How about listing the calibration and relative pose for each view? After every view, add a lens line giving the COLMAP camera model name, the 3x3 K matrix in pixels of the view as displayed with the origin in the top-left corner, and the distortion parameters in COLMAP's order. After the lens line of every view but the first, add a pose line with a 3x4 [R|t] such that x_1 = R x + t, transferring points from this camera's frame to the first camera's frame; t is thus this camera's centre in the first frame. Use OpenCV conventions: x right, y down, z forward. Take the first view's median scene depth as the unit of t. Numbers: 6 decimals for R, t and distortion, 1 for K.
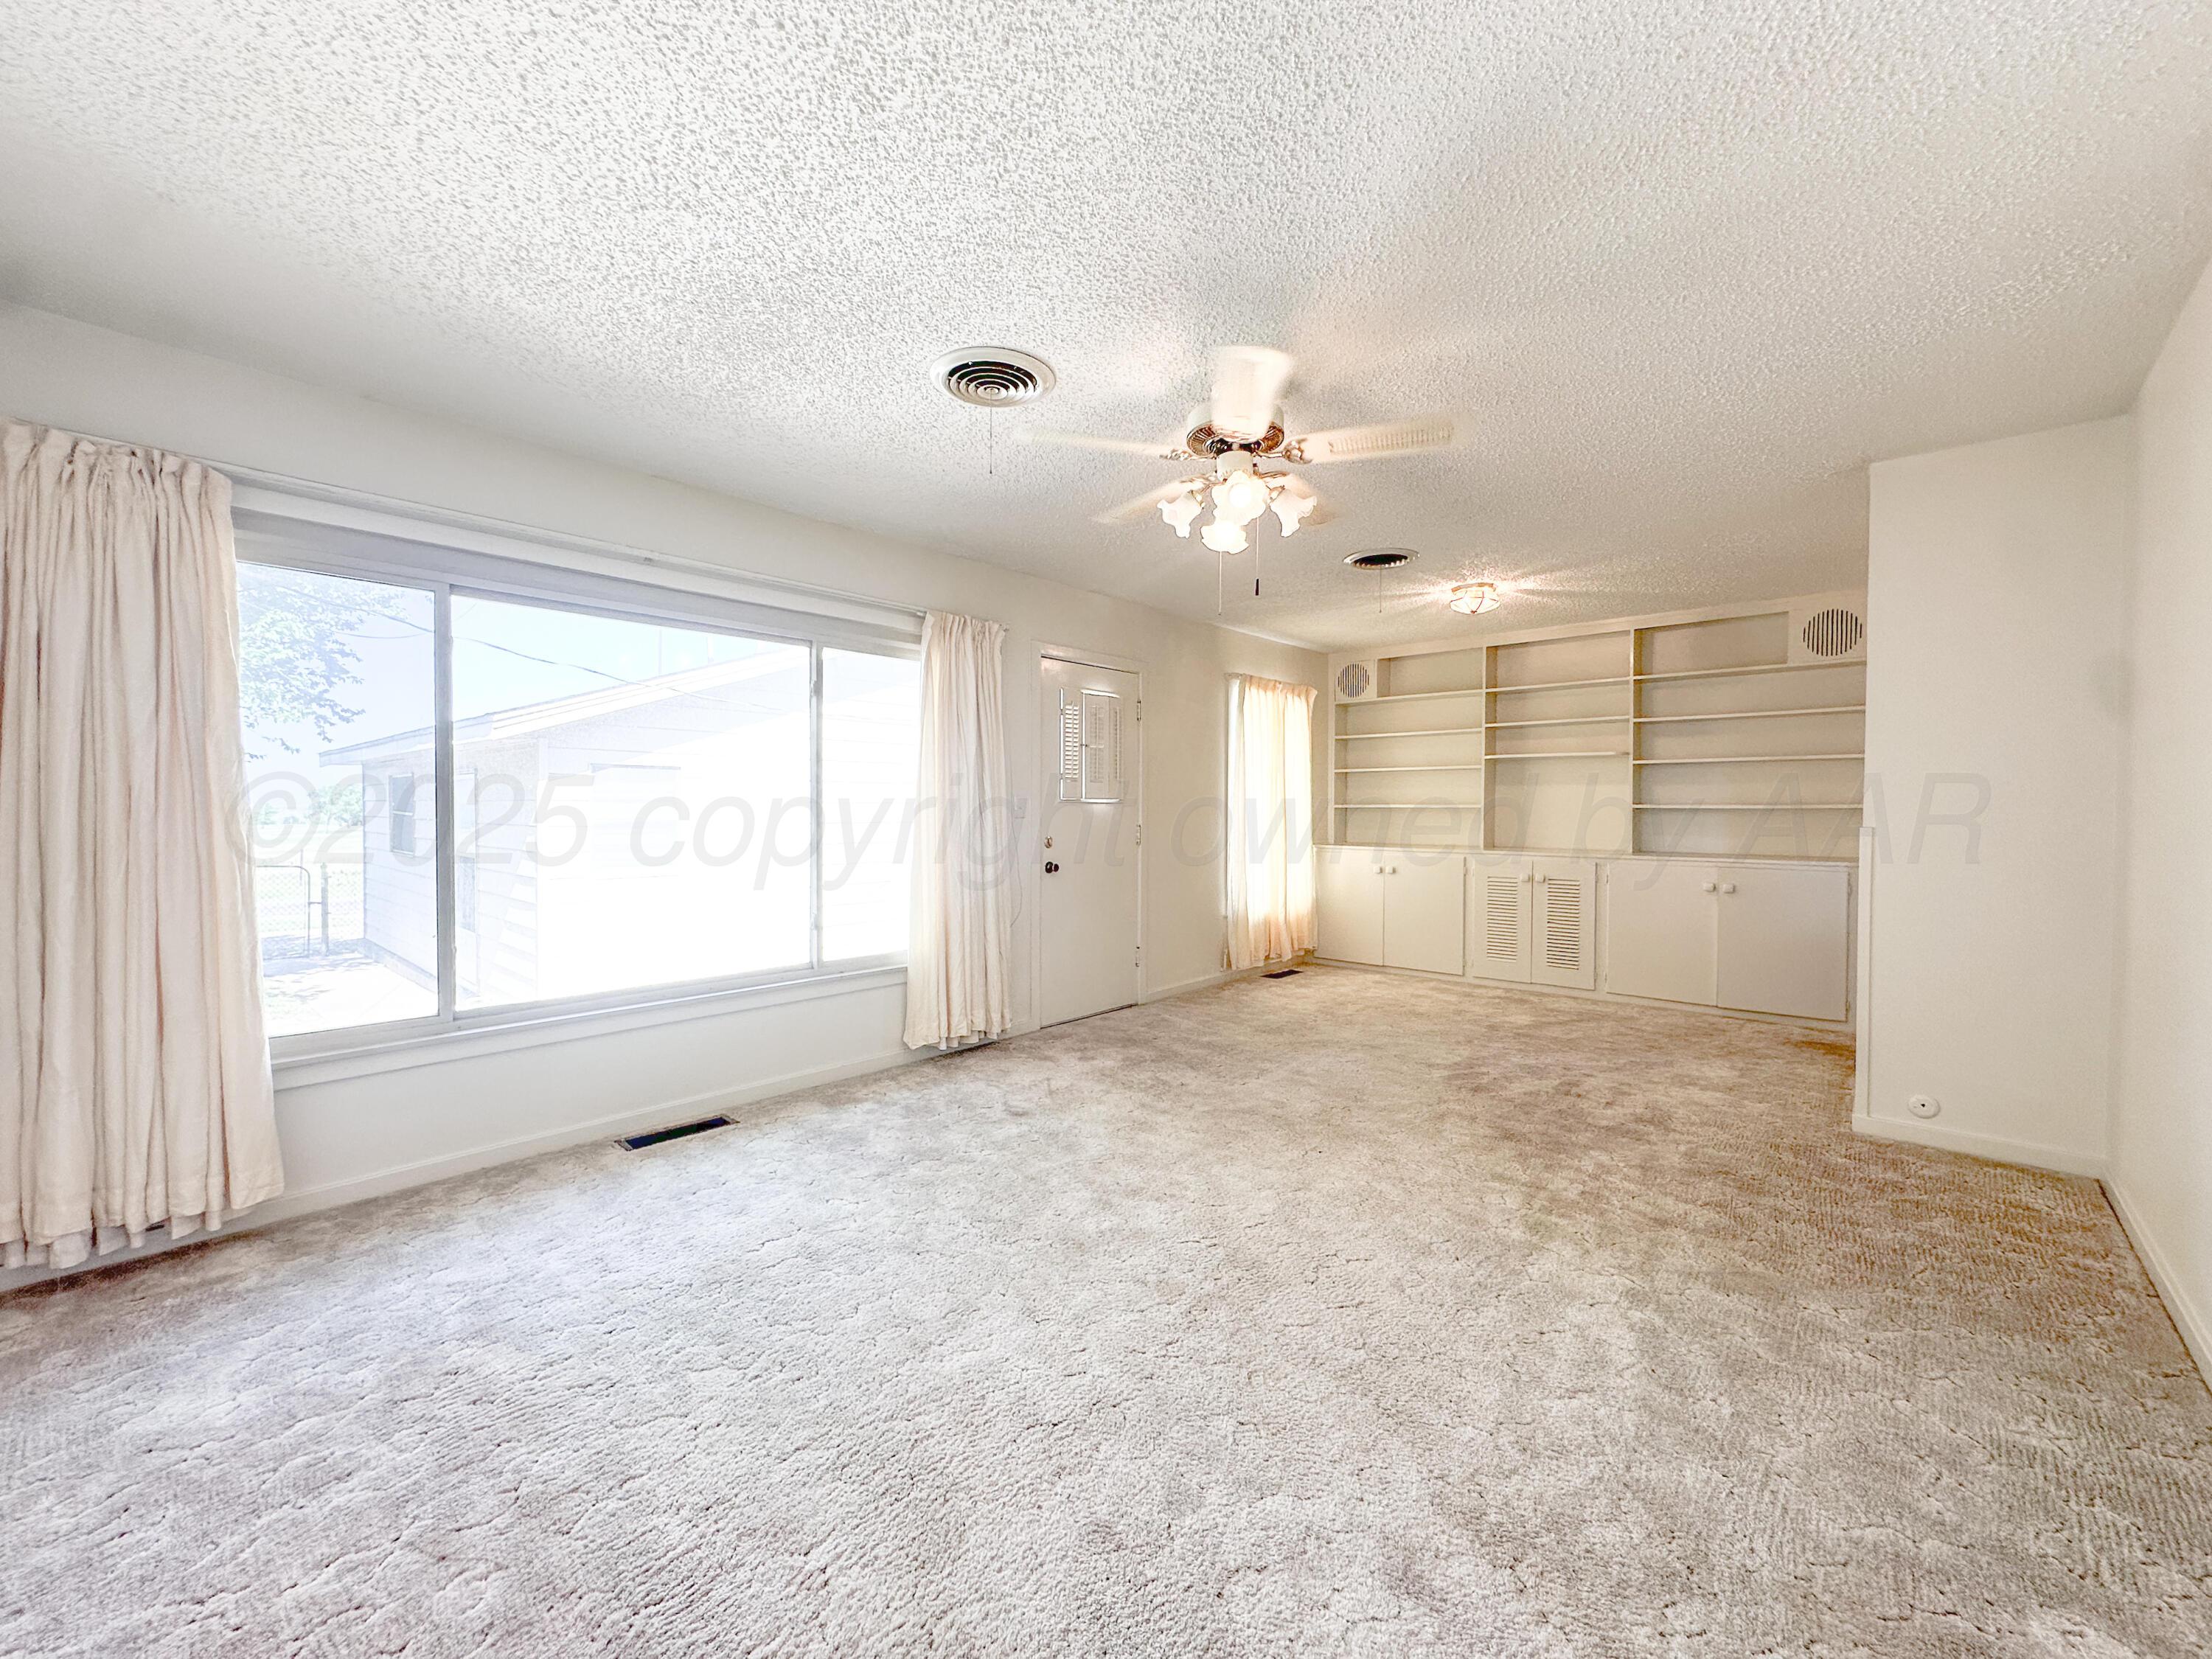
lens RADIAL K [[902.9, 0, 1106.0], [0, 902.9, 829.5], [0, 0, 1]] dist [0.001621, 0.000426]
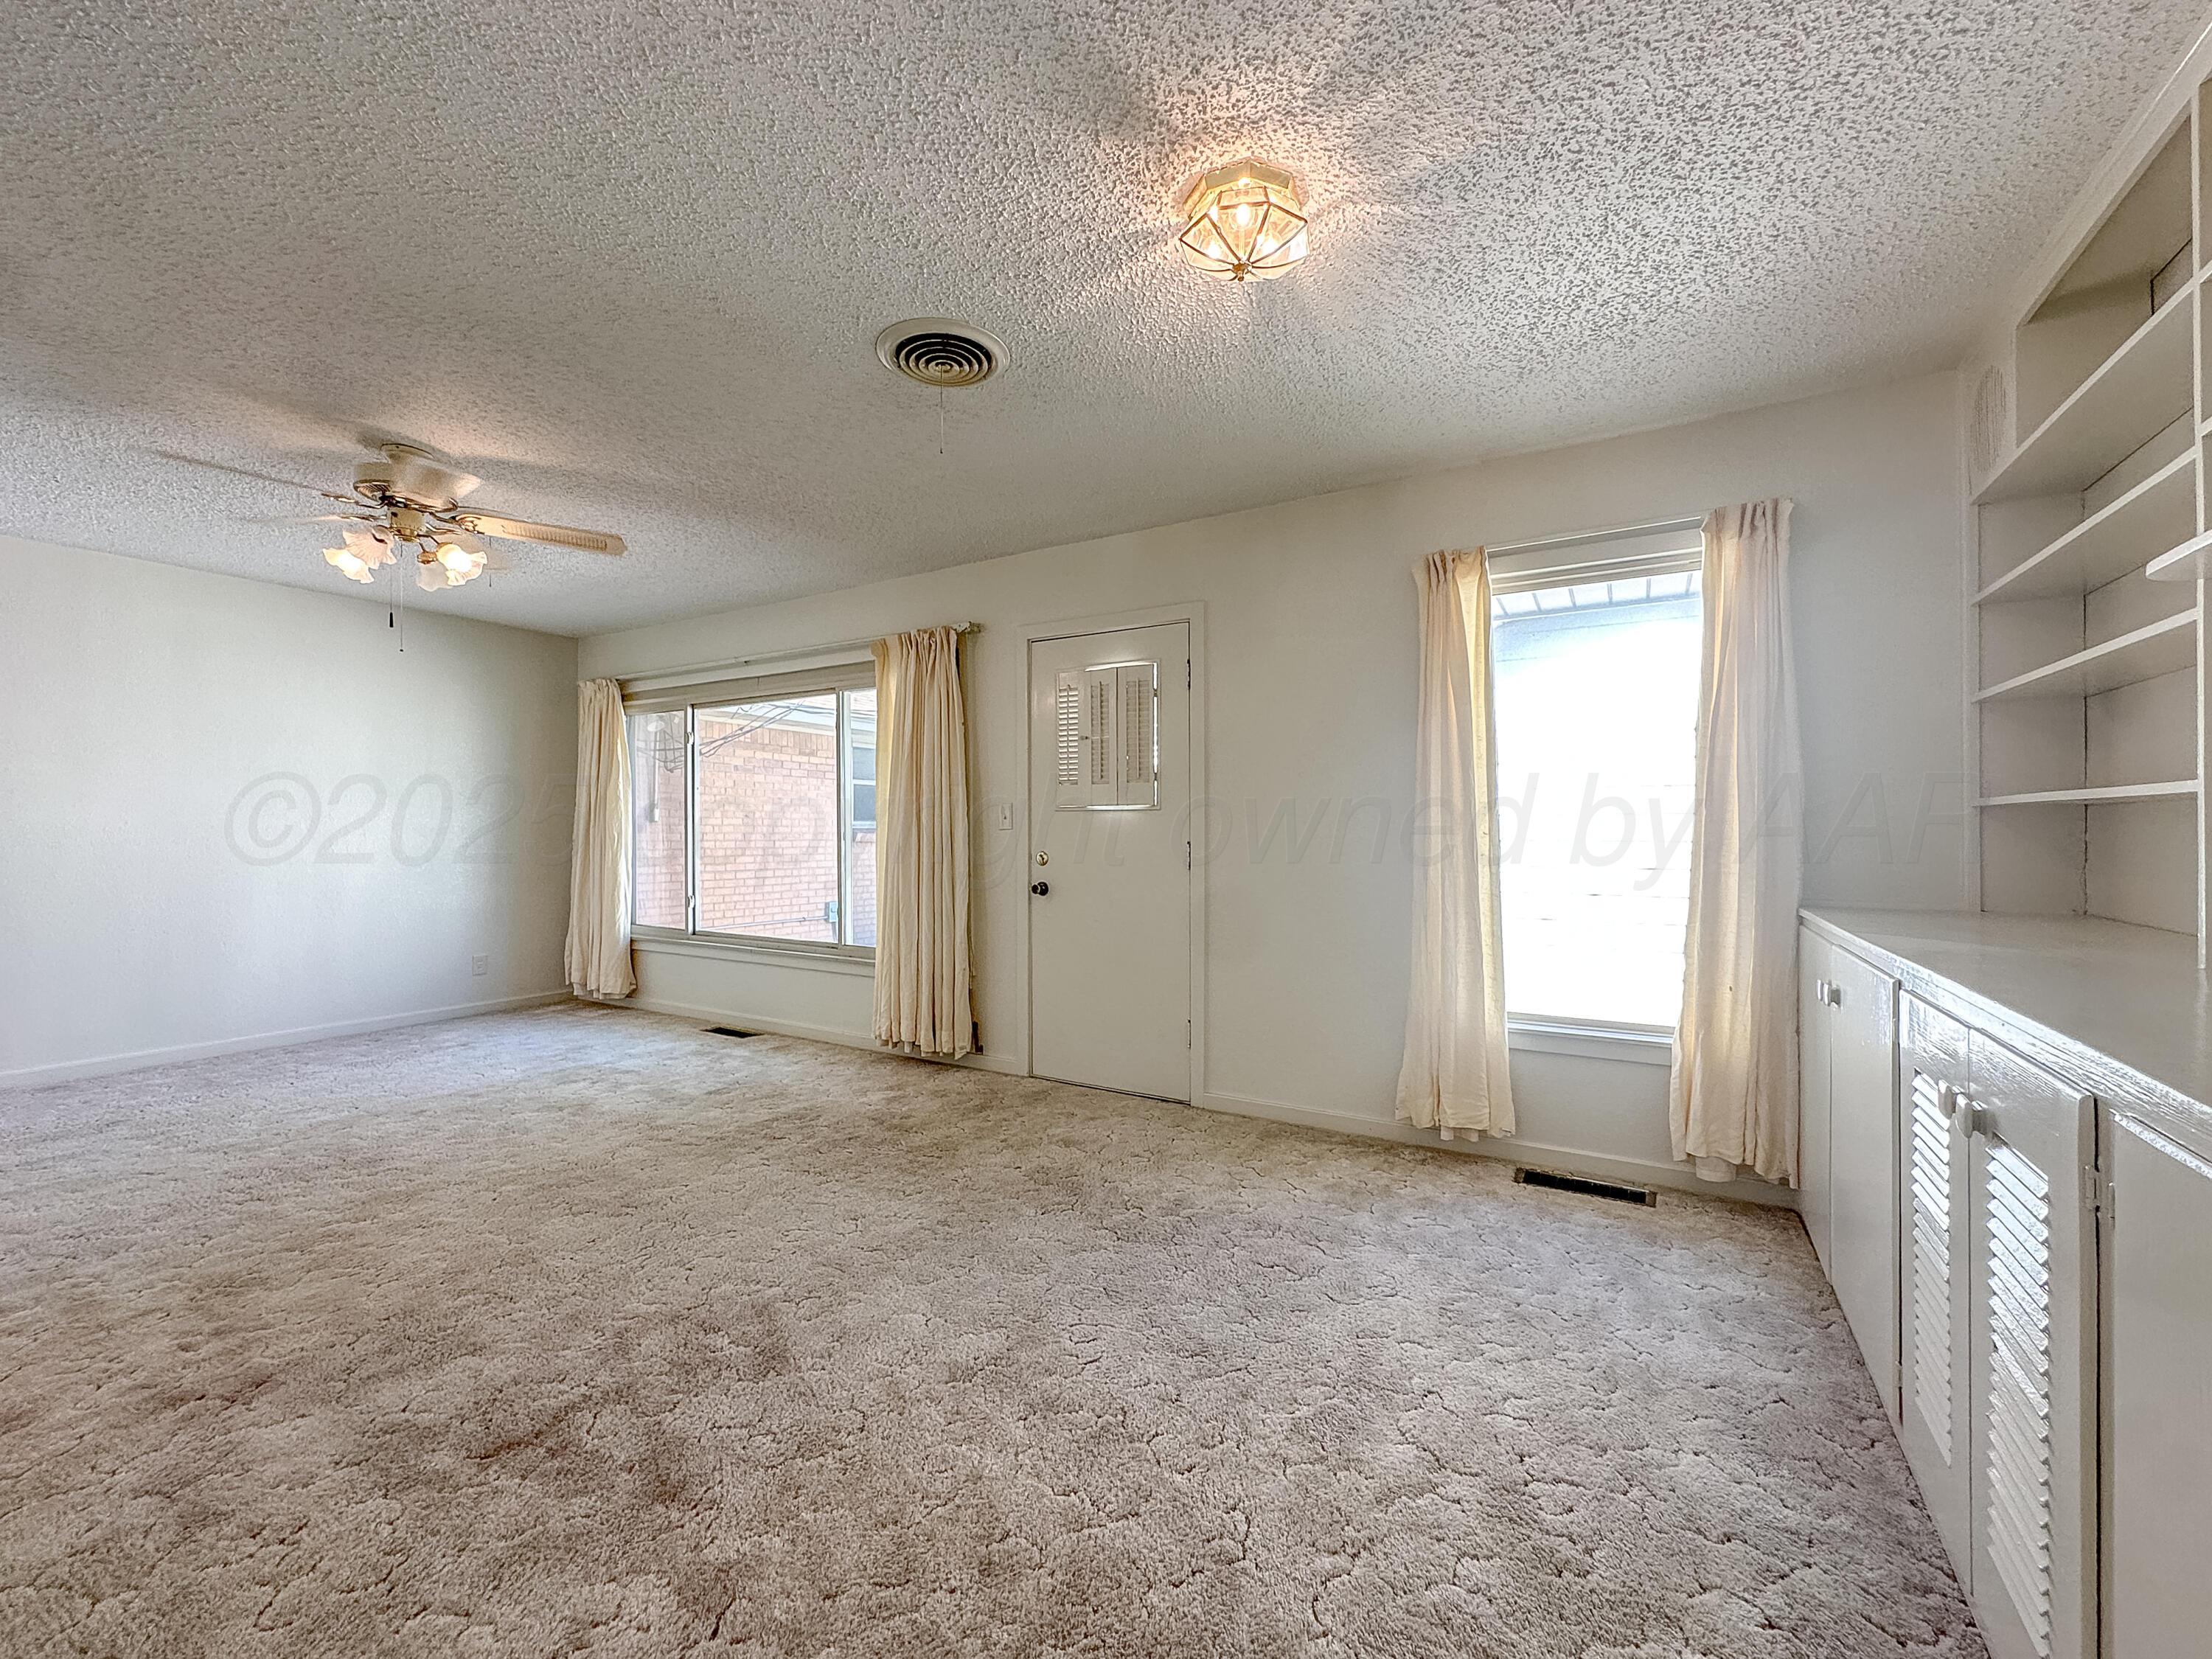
lens RADIAL K [[902.9, 0, 1106.0], [0, 902.9, 829.5], [0, 0, 1]] dist [0.001621, 0.000426]
pose [[0.200249, -0.001640, -0.979744, 0.776488], [-0.019166, 0.999801, -0.005591, -0.009922], [0.979557, 0.019898, 0.200178, 0.891559]]
